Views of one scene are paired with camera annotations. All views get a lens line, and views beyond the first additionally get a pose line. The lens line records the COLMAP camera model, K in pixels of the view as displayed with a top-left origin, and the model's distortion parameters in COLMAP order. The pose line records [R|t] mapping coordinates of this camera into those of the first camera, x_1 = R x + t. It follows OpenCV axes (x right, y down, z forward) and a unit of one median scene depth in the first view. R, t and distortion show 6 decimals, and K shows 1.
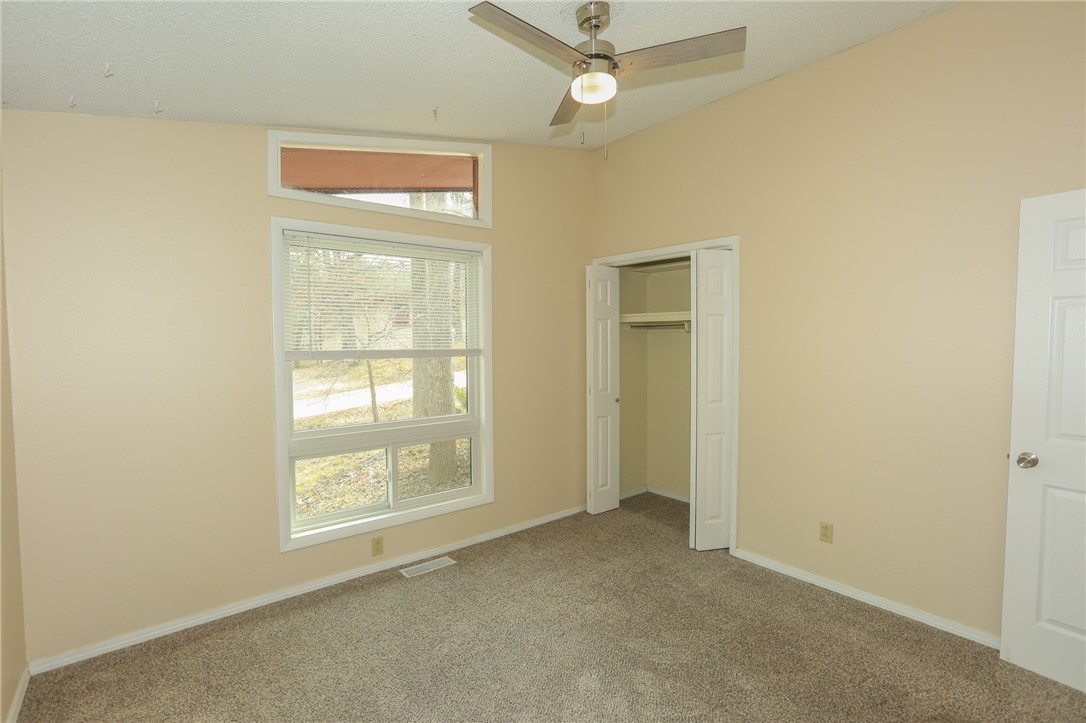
lens RADIAL K [[509.6, 0, 537.1], [0, 509.6, 356.1], [0, 0, 1]] dist [-0.052804, 0.015516]
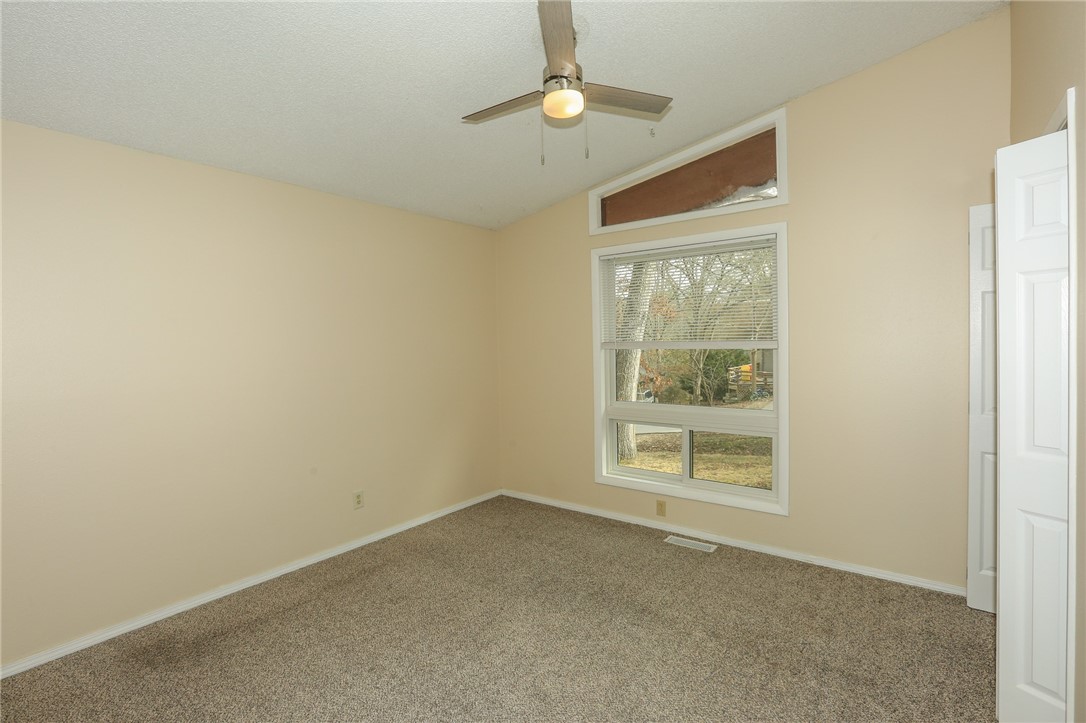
lens RADIAL K [[509.6, 0, 537.1], [0, 509.6, 356.1], [0, 0, 1]] dist [-0.052804, 0.015516]
pose [[0.204123, 0.030598, -0.978467, 0.768356], [-0.013887, 0.999501, 0.028359, -0.008506], [0.978847, 0.007799, 0.204446, 0.464599]]
